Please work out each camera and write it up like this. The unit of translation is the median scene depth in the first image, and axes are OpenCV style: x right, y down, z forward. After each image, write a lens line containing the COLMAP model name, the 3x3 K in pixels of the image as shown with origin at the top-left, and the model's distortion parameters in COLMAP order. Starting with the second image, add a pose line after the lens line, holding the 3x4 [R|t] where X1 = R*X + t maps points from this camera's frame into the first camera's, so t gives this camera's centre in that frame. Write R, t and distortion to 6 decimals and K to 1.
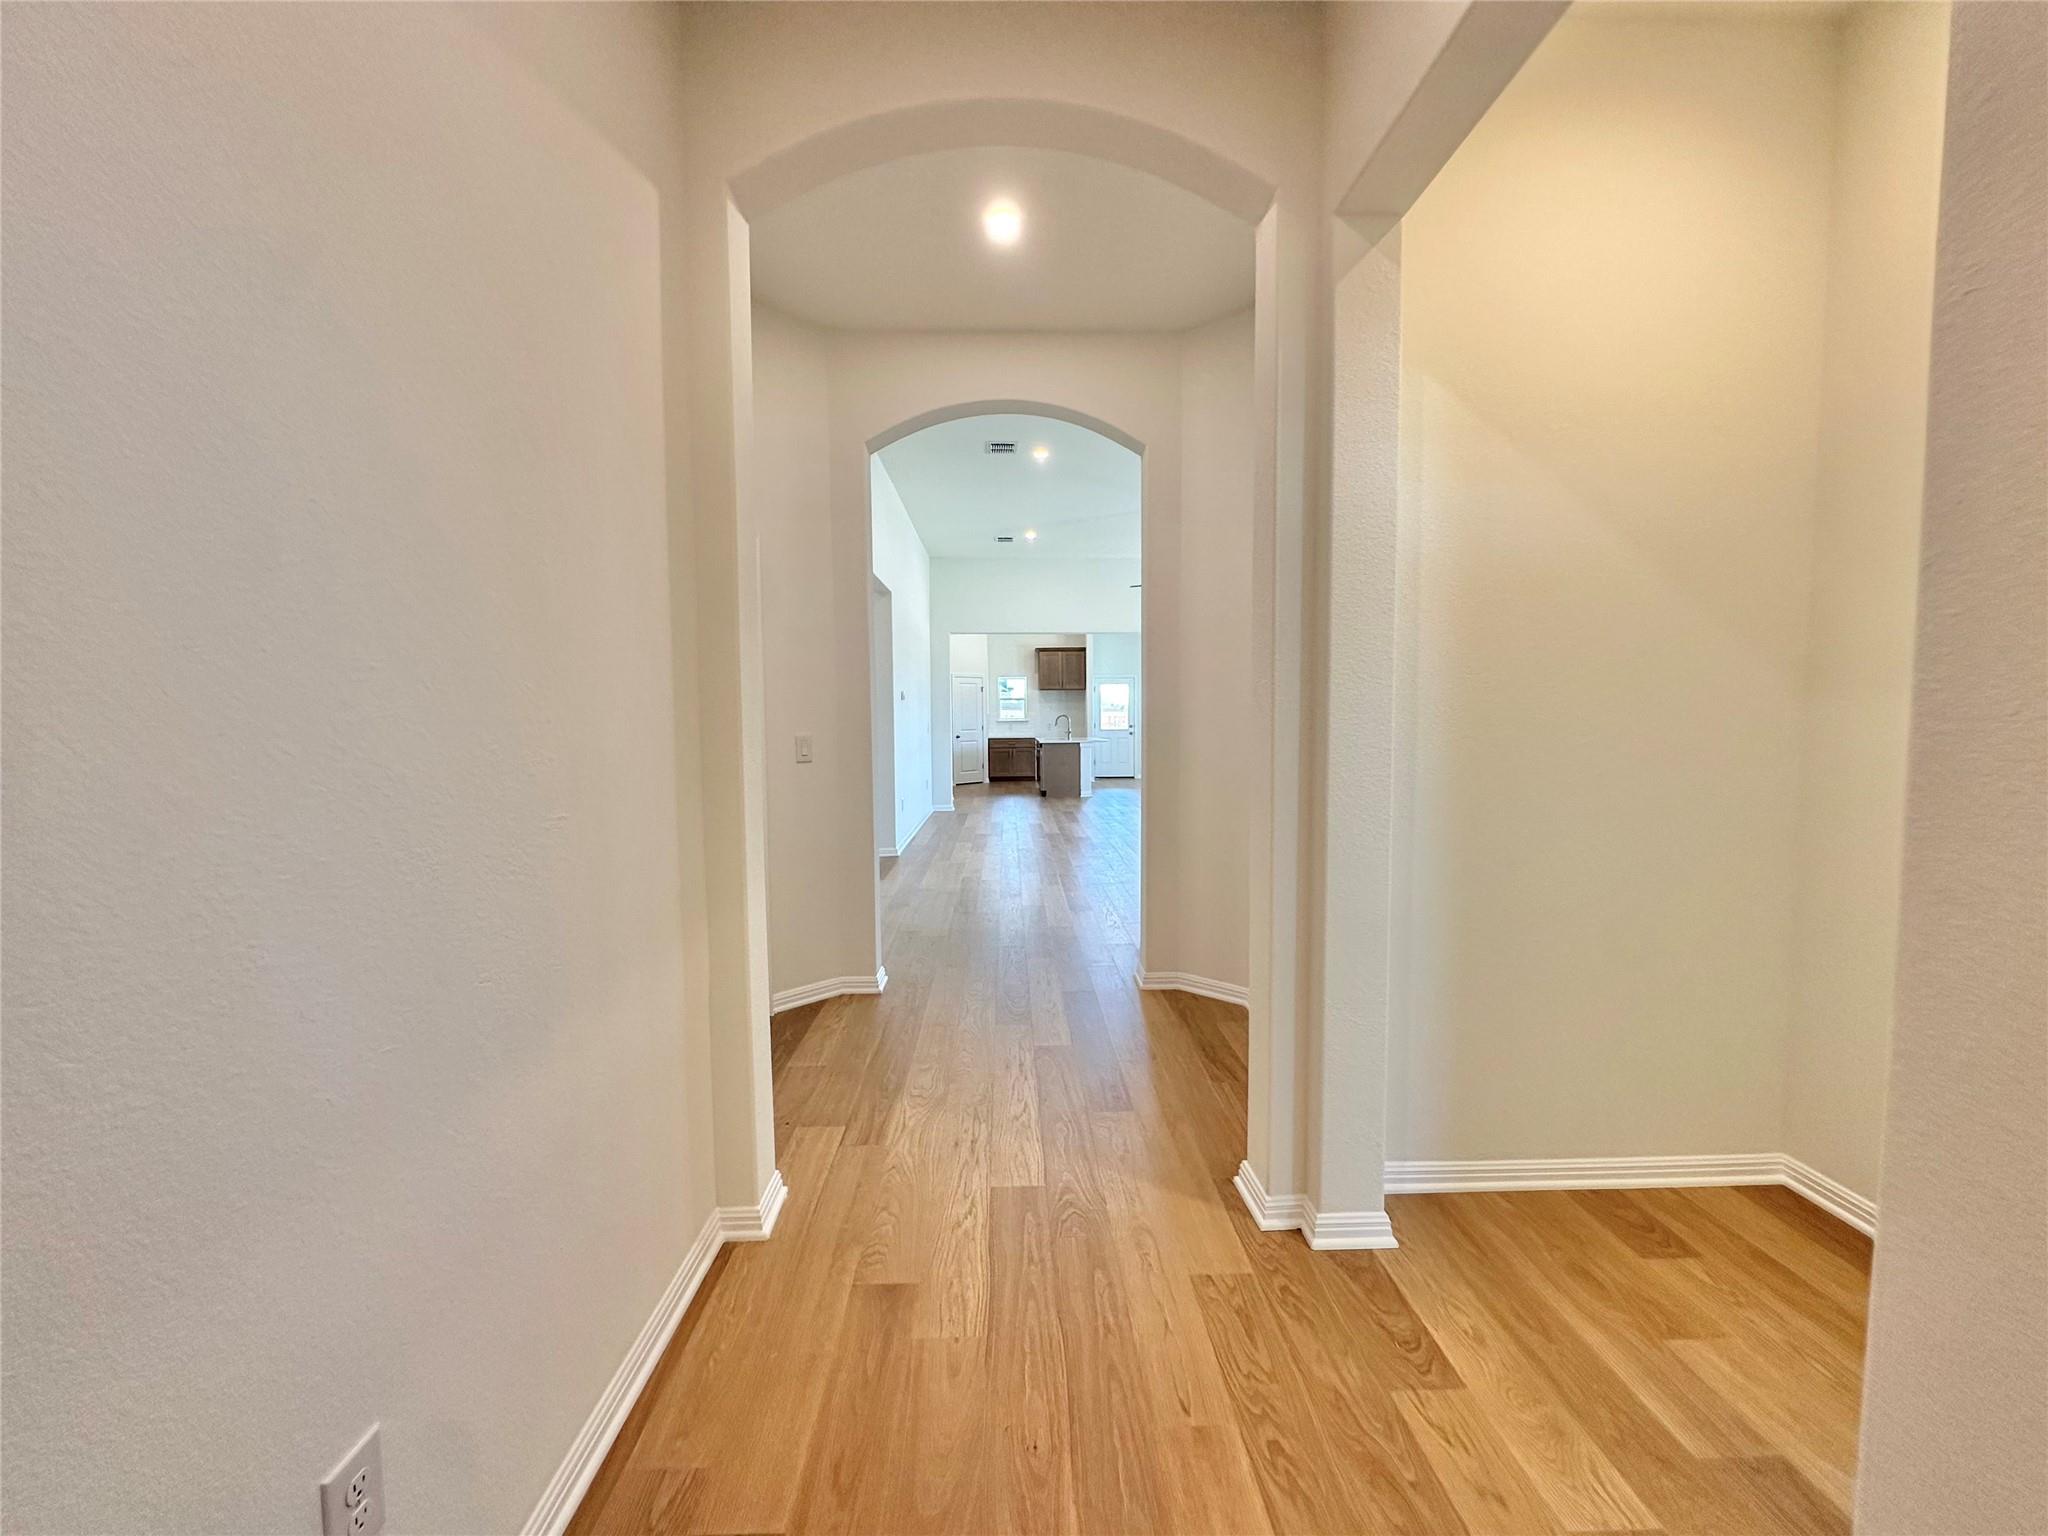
lens RADIAL K [[820.6, 0, 1024.5], [0, 820.6, 765.6], [0, 0, 1]] dist [-0.003377, -0.000121]
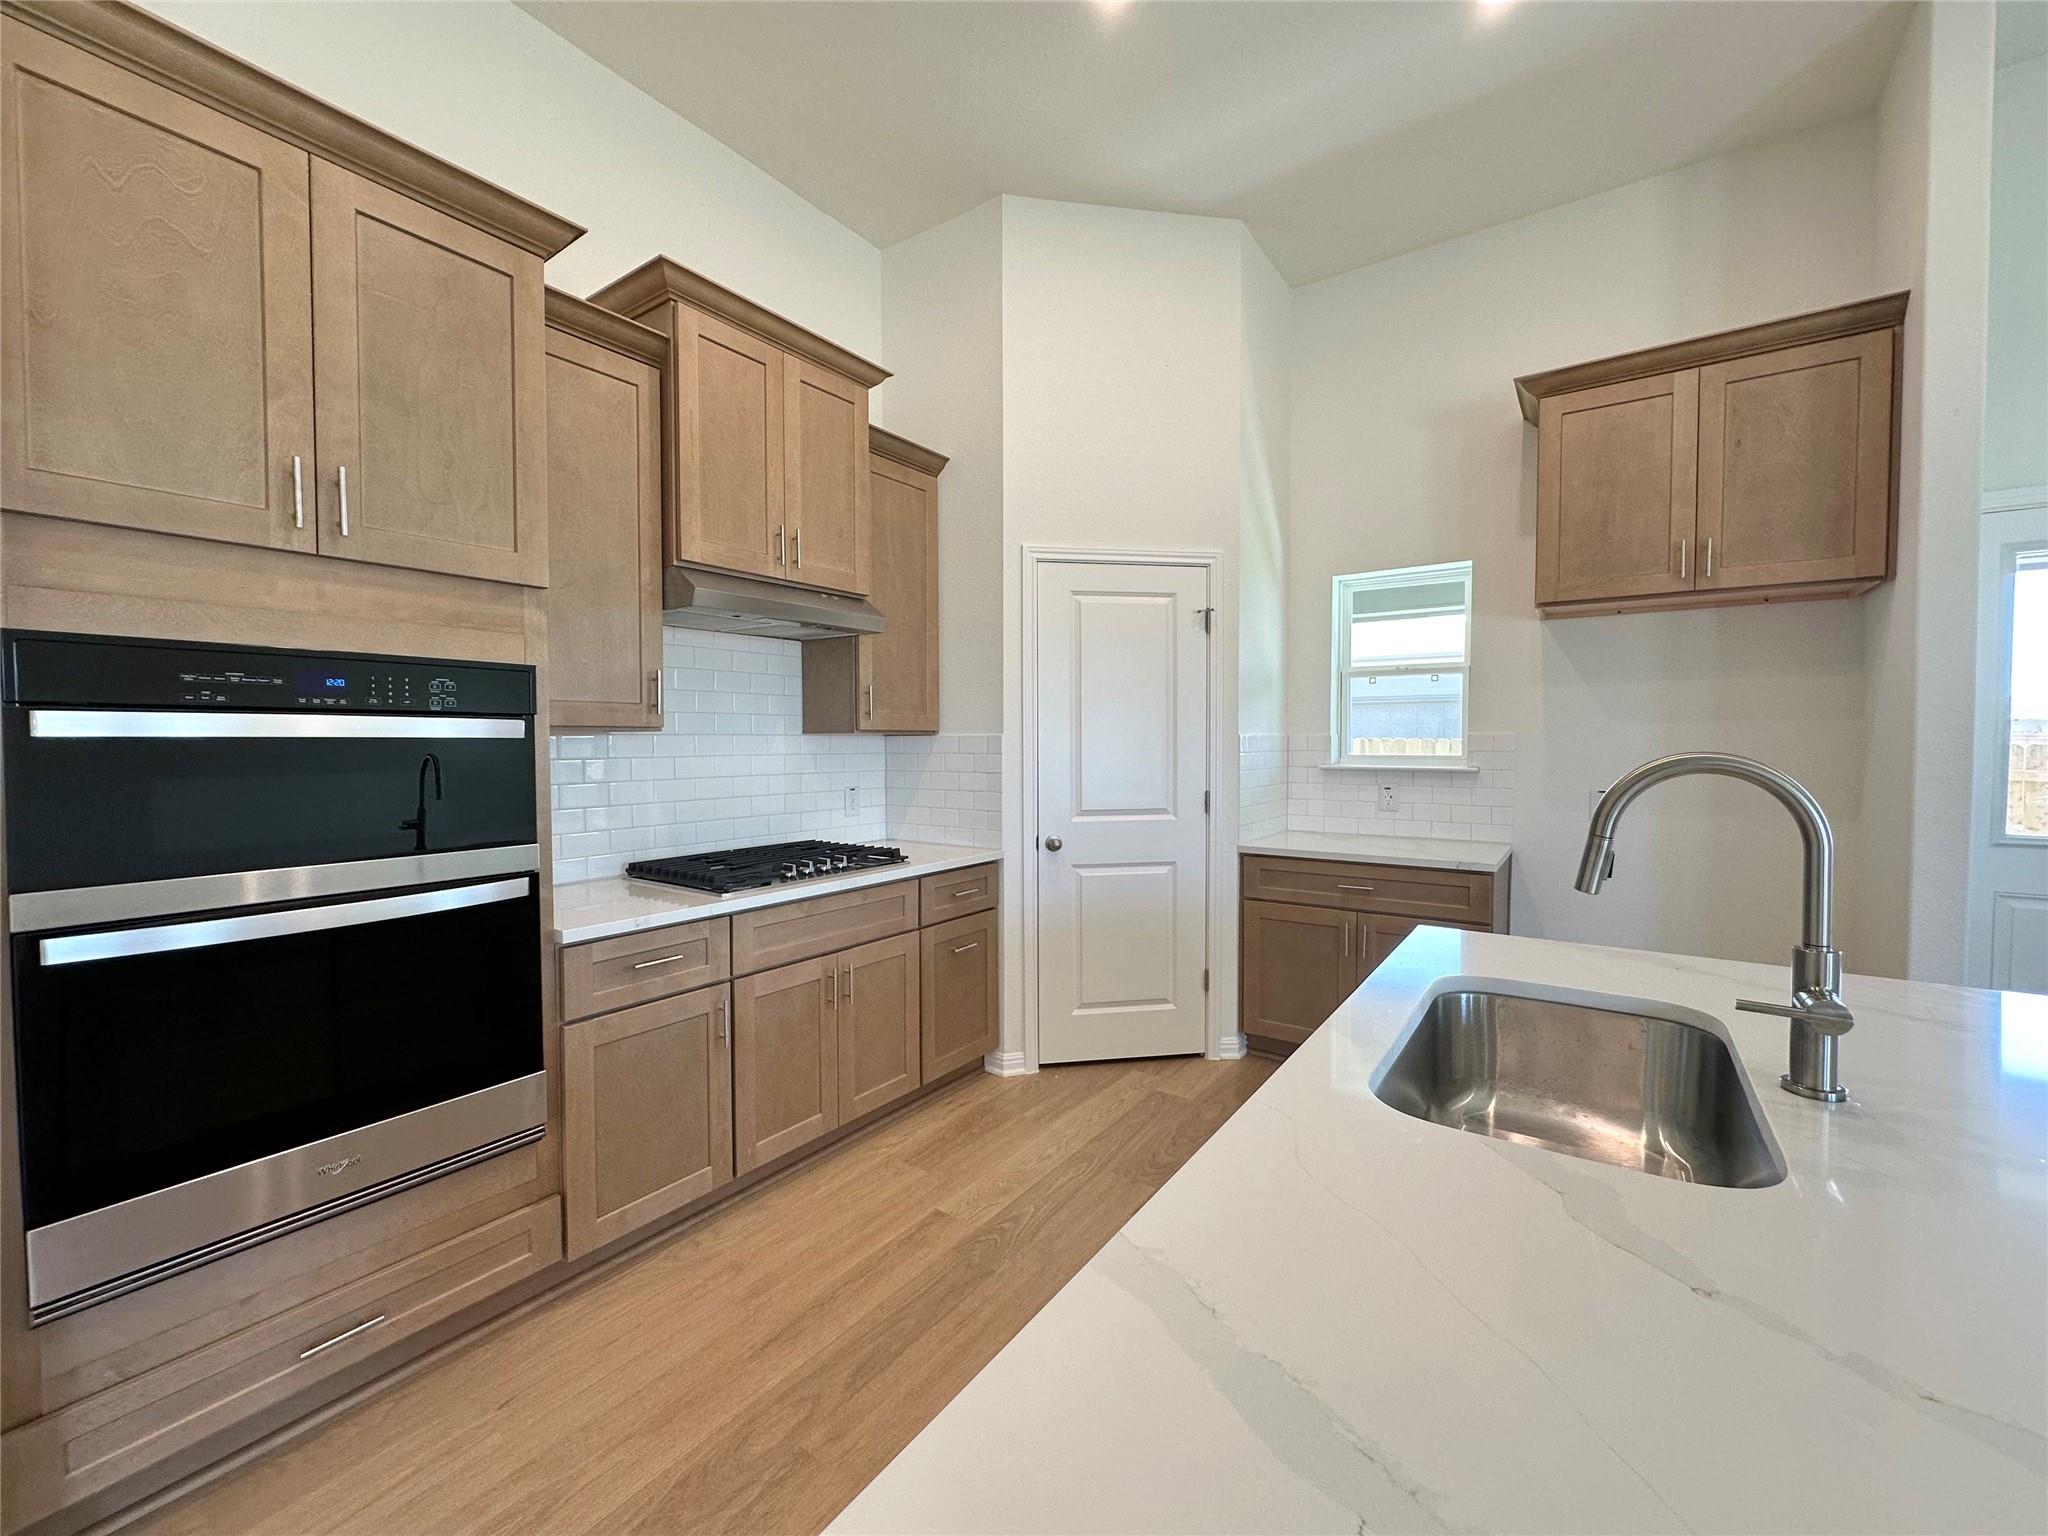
lens RADIAL K [[820.6, 0, 1024.5], [0, 820.6, 765.6], [0, 0, 1]] dist [-0.003377, -0.000121]
pose [[0.807572, 0.028589, -0.589075, 0.035336], [-0.040671, 0.999146, -0.007265, -0.051543], [0.588365, 0.029826, 0.808045, 0.790189]]
